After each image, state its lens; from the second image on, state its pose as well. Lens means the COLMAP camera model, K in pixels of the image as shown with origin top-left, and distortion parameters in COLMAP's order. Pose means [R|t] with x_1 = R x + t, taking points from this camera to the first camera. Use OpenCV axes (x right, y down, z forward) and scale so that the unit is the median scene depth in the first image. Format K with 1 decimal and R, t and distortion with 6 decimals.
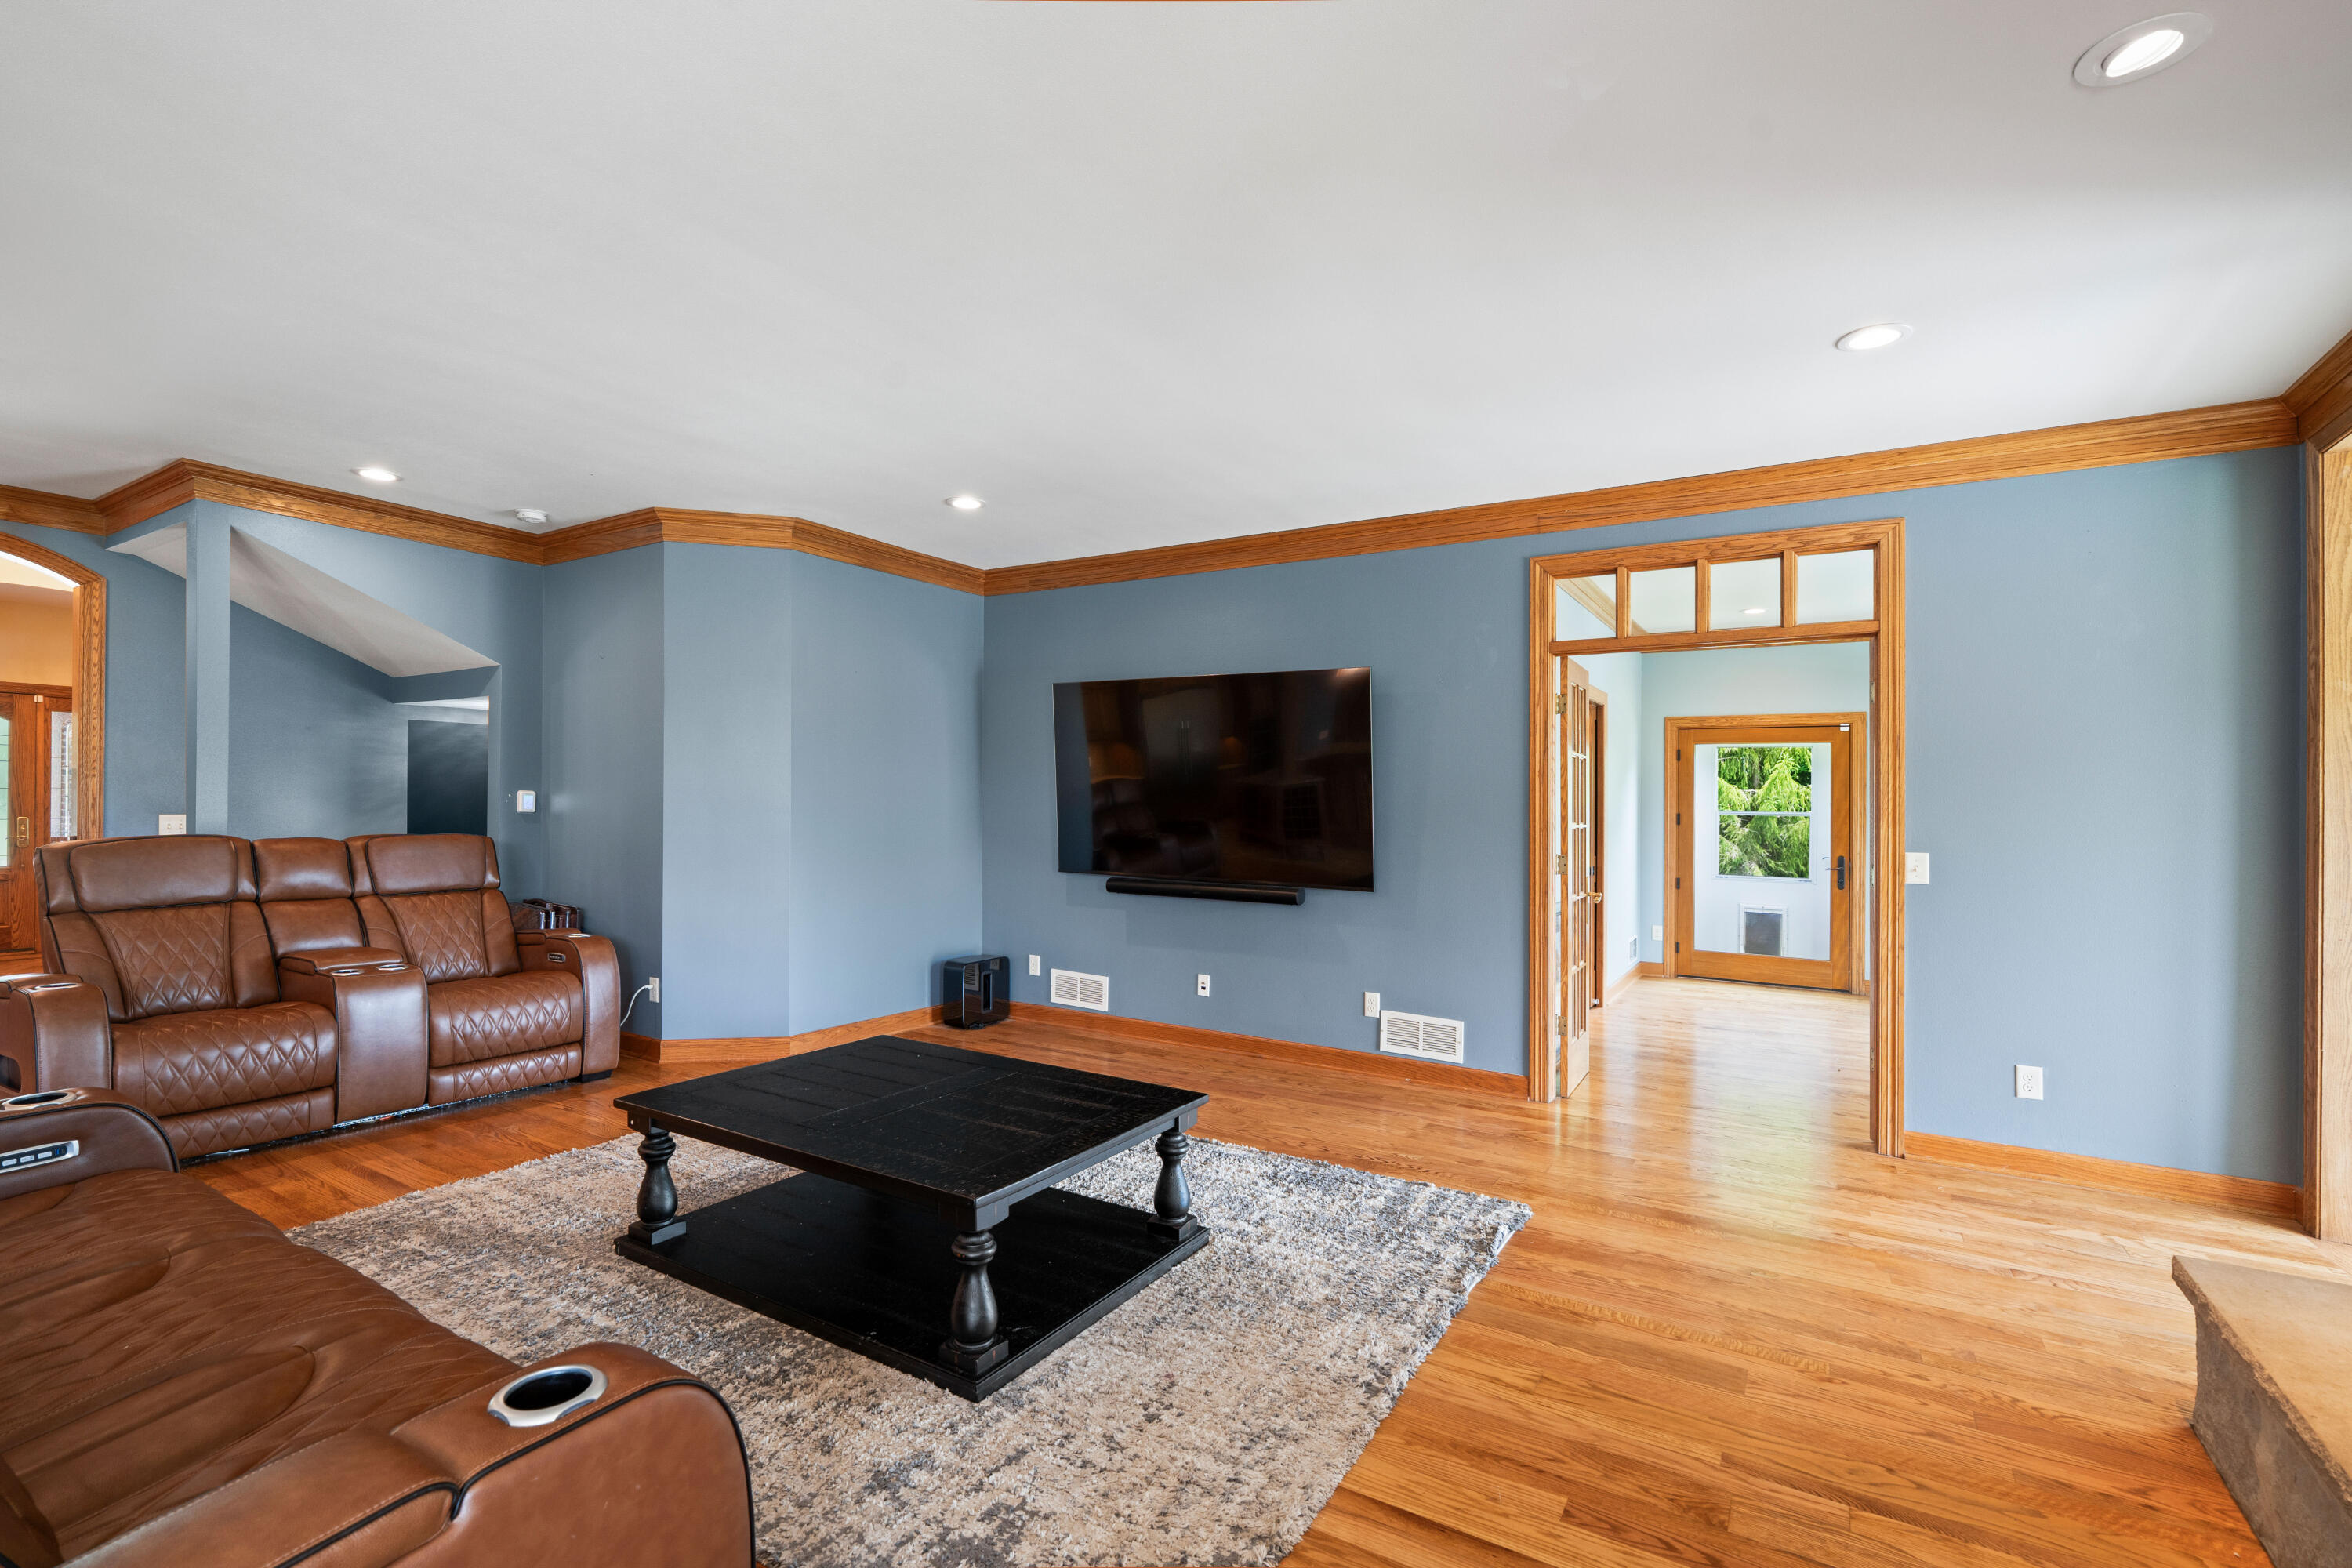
lens RADIAL K [[1058.8, 0, 1155.6], [0, 1058.8, 803.9], [0, 0, 1]] dist [-0.002714, -0.000466]
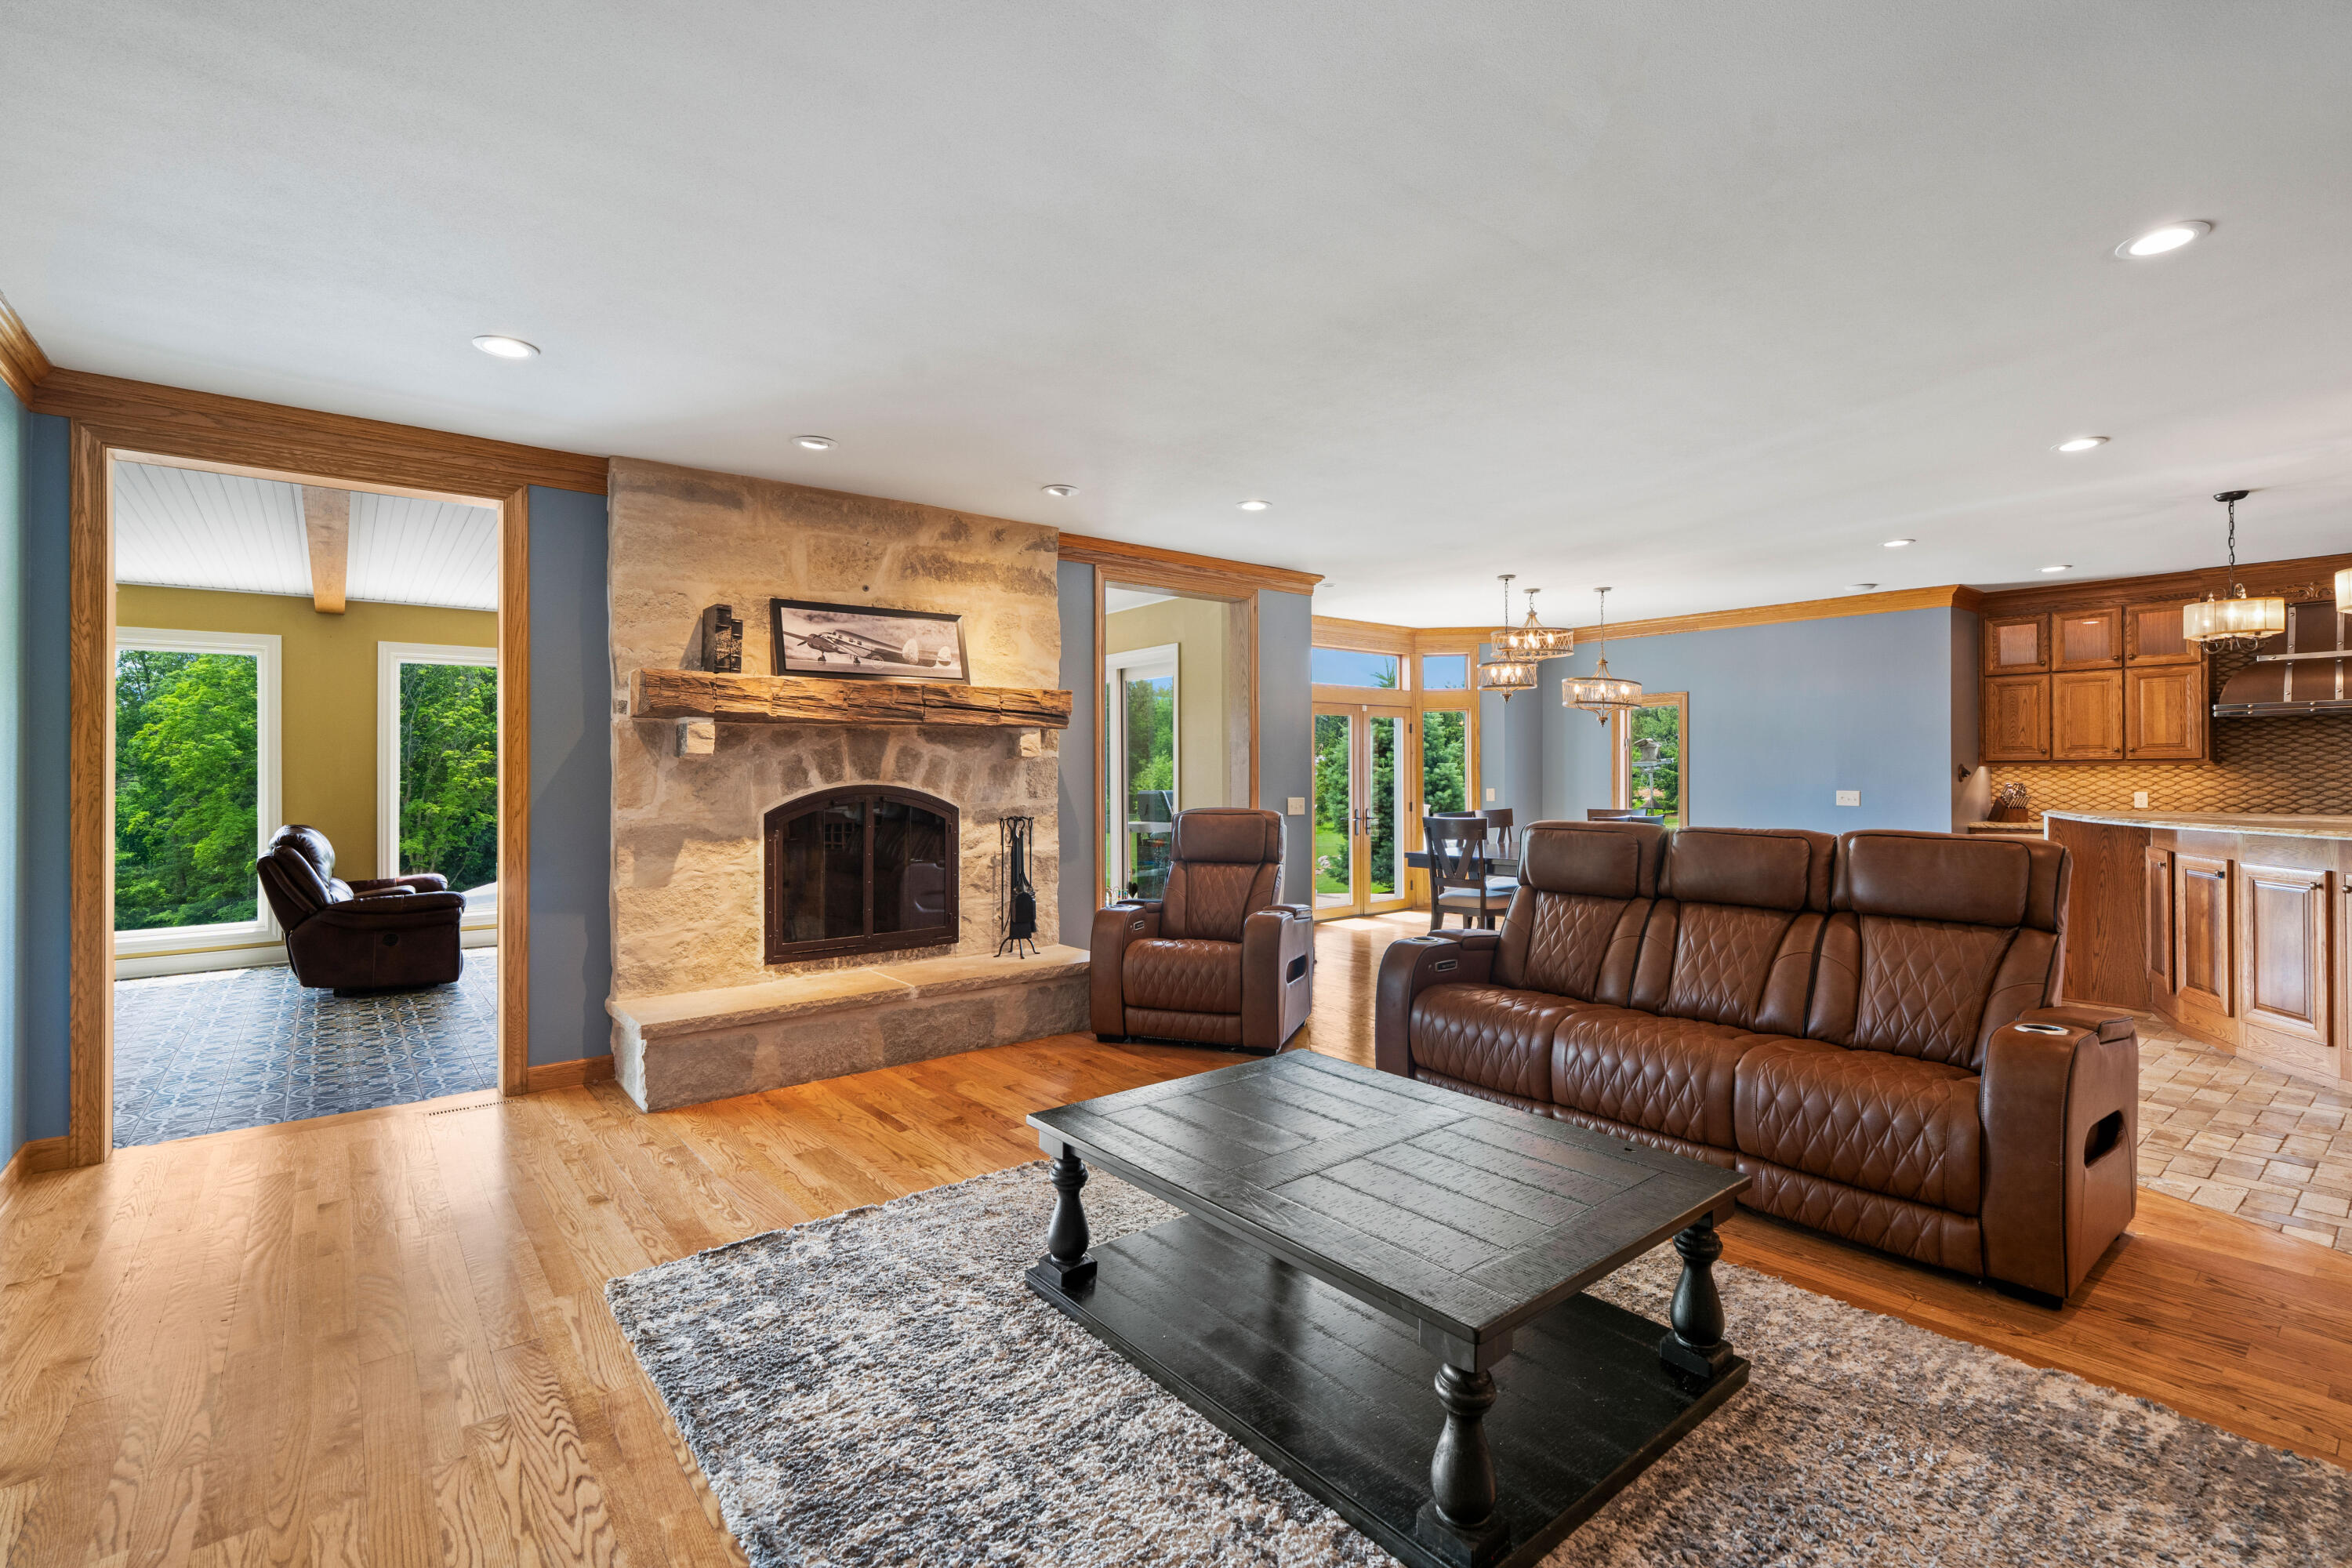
lens RADIAL K [[1051.2, 0, 1169.5], [0, 1051.2, 776.6], [0, 0, 1]] dist [-0.002903, 0.000538]
pose [[-0.946071, -0.009915, 0.323807, -0.215861], [-0.007830, 0.999939, 0.007741, -0.005277], [-0.323864, 0.004789, -0.946091, 1.160599]]
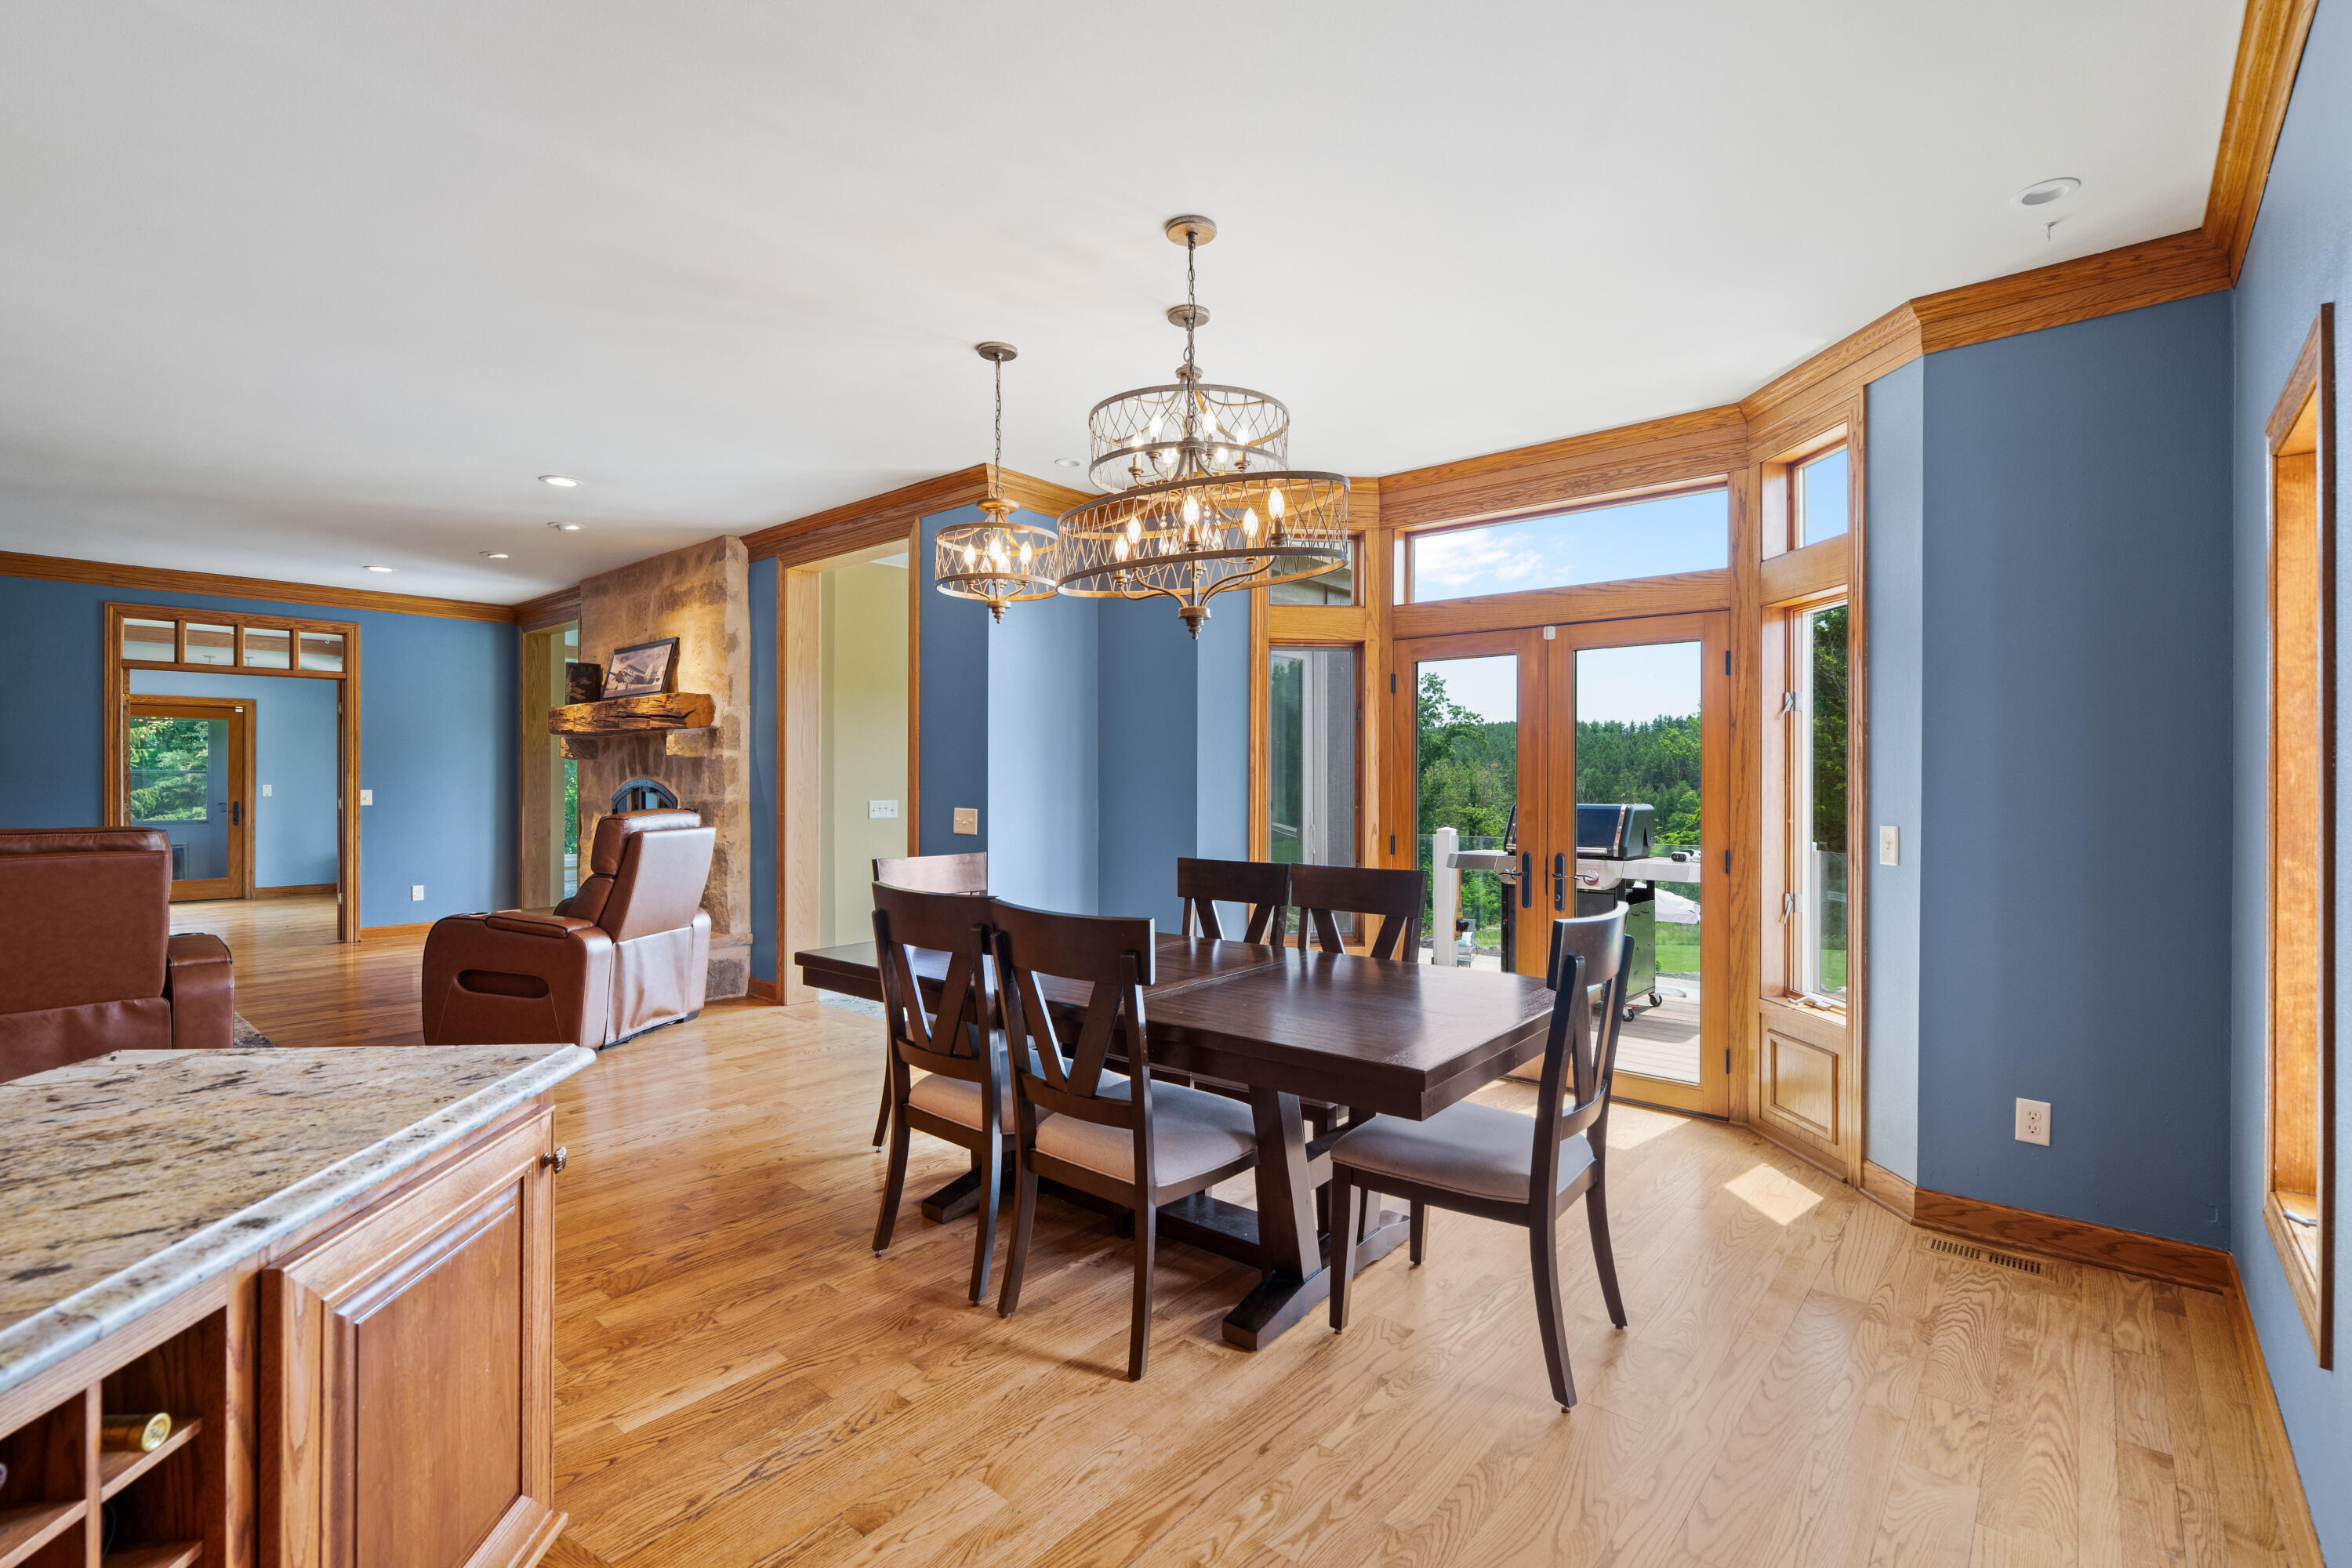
lens RADIAL K [[1051.2, 0, 1169.5], [0, 1051.2, 776.6], [0, 0, 1]] dist [-0.002903, 0.000538]
pose [[0.142446, -0.012115, 0.989728, -0.879020], [-0.003788, 0.999911, 0.012785, -0.009699], [-0.989795, -0.005571, 0.142388, -0.679944]]
